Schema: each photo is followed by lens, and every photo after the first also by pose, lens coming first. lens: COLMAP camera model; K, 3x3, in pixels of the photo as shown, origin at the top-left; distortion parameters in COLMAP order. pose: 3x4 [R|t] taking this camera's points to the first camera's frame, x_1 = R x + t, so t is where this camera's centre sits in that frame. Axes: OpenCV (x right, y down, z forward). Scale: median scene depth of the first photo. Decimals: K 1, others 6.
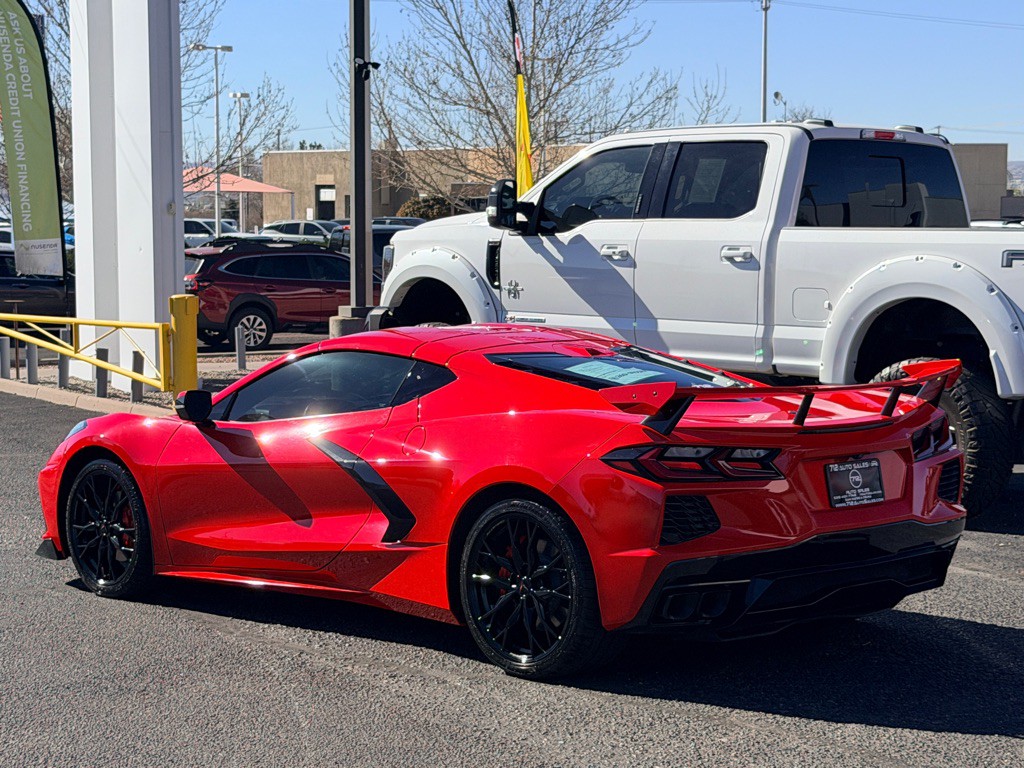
lens RADIAL K [[2287.7, 0, 522.8], [0, 2287.7, 419.0], [0, 0, 1]] dist [0.111777, 0.500036]
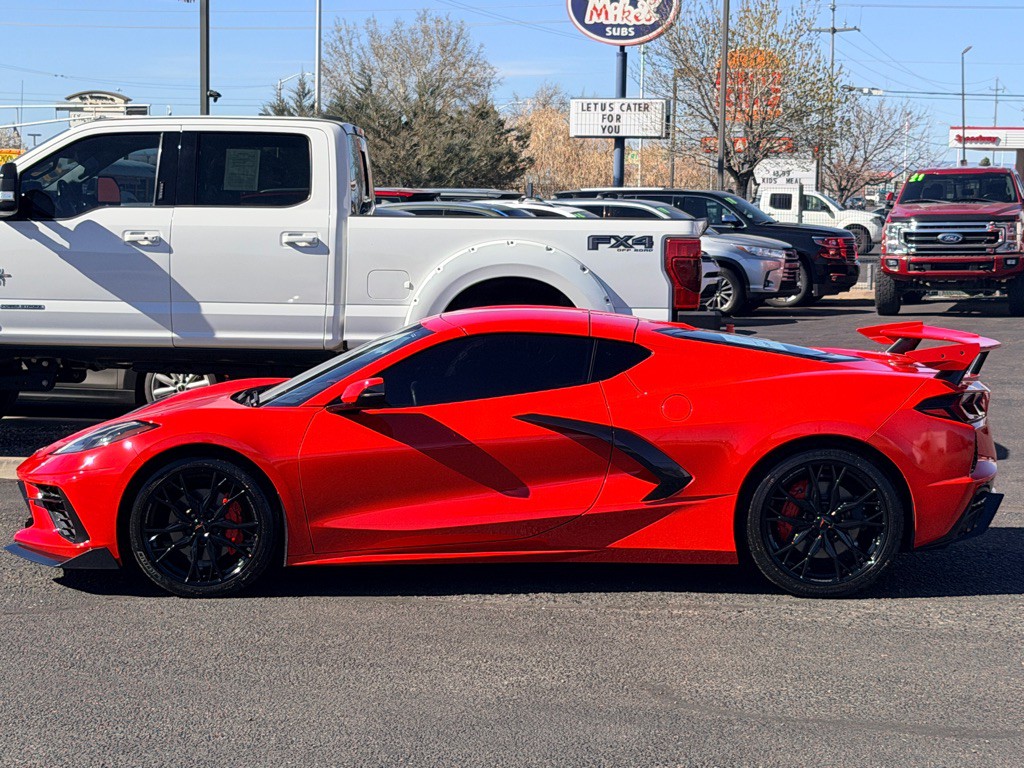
lens RADIAL K [[2291.8, 0, 511.0], [0, 2291.8, 403.9], [0, 0, 1]] dist [0.112775, 0.358424]
pose [[0.710378, -0.058372, 0.701396, -0.590447], [0.055926, 0.998085, 0.026422, -0.017773], [-0.701595, 0.020457, 0.712282, 0.162699]]
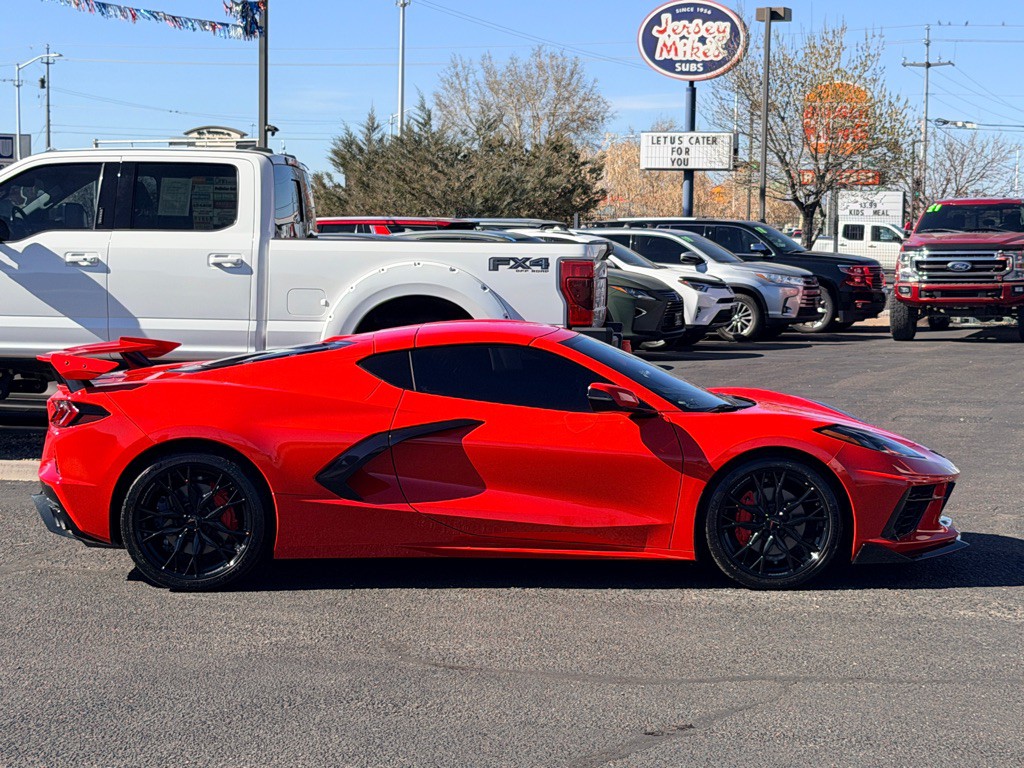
lens RADIAL K [[2280.3, 0, 544.2], [0, 2280.3, 384.3], [0, 0, 1]] dist [0.093521, 0.499385]
pose [[0.740983, -0.039995, 0.670332, -0.566603], [0.052345, 0.998628, 0.001721, -0.002295], [-0.669481, 0.033814, 0.742059, 0.024484]]
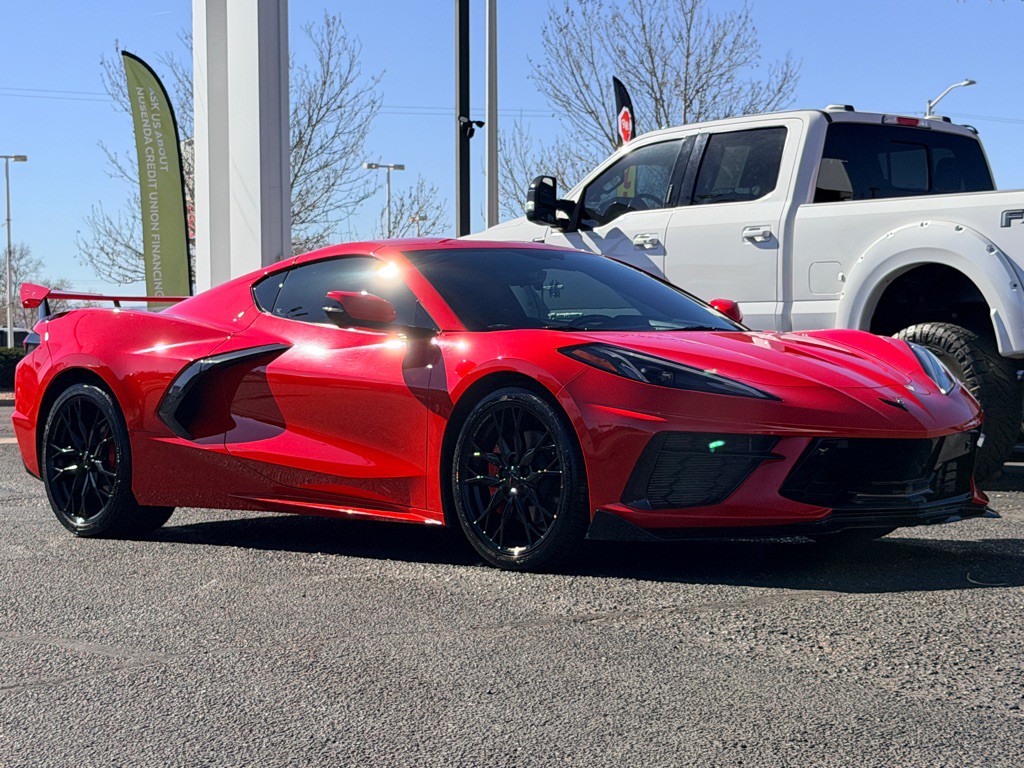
lens RADIAL K [[2280.3, 0, 533.4], [0, 2280.3, 384.2], [0, 0, 1]] dist [0.123210, -0.010675]
pose [[0.996550, -0.005305, -0.082825, 0.077062], [-0.001098, 0.997025, -0.077076, 0.072312], [0.082987, 0.076901, 0.993579, -0.012793]]
